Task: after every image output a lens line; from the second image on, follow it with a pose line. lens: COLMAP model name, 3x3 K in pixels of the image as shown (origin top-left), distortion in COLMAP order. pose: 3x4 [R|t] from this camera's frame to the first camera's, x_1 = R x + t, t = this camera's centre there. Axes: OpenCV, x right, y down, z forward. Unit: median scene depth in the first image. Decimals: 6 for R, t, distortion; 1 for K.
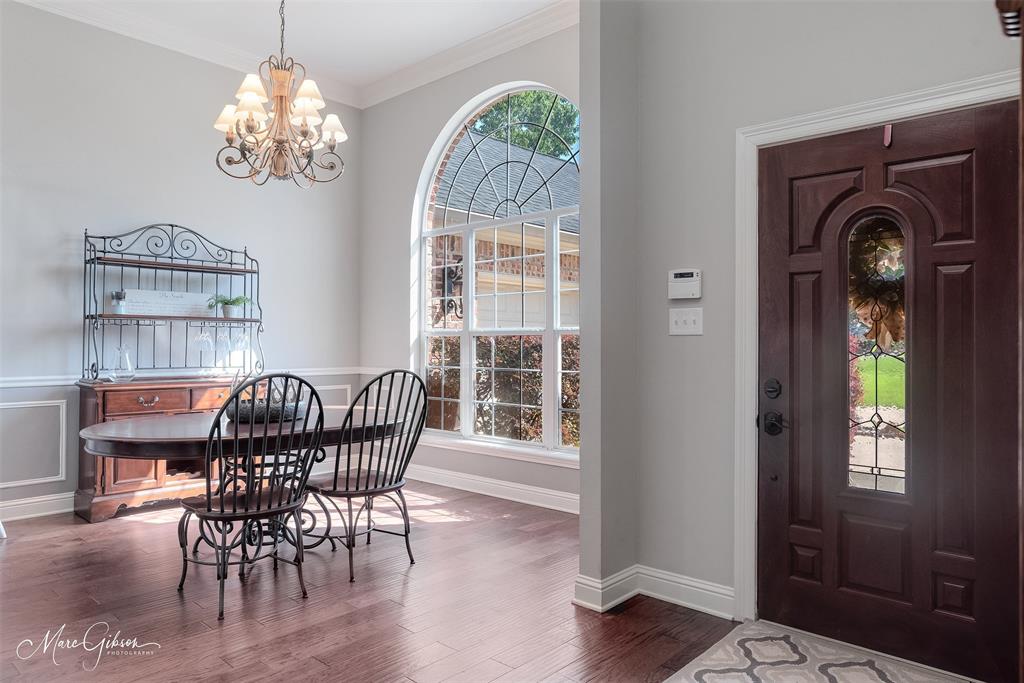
lens RADIAL K [[671.4, 0, 512.0], [0, 671.4, 341.5], [0, 0, 1]] dist [0.001757, 0.002421]
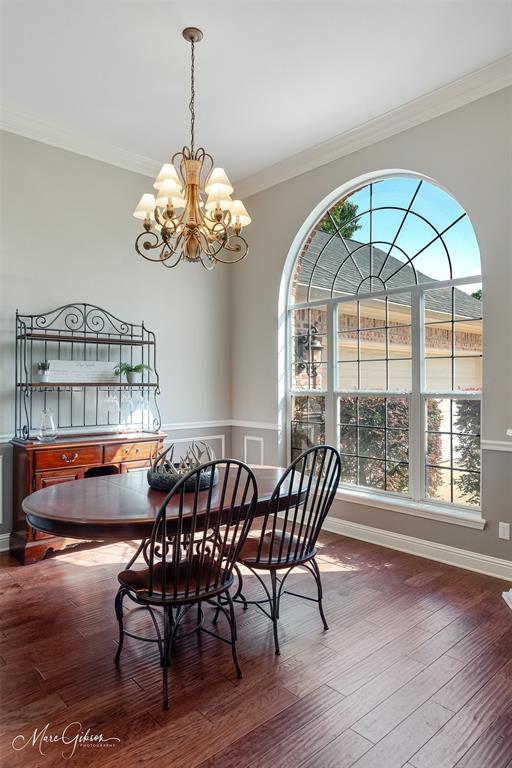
lens RADIAL K [[489.2, 0, 256.0], [0, 489.2, 384.0], [0, 0, 1]] dist [-0.026605, 0.026190]
pose [[0.996531, -0.003878, -0.083134, -0.150817], [0.004340, 0.999976, 0.005383, -0.040867], [0.083111, -0.005726, 0.996524, 0.191418]]
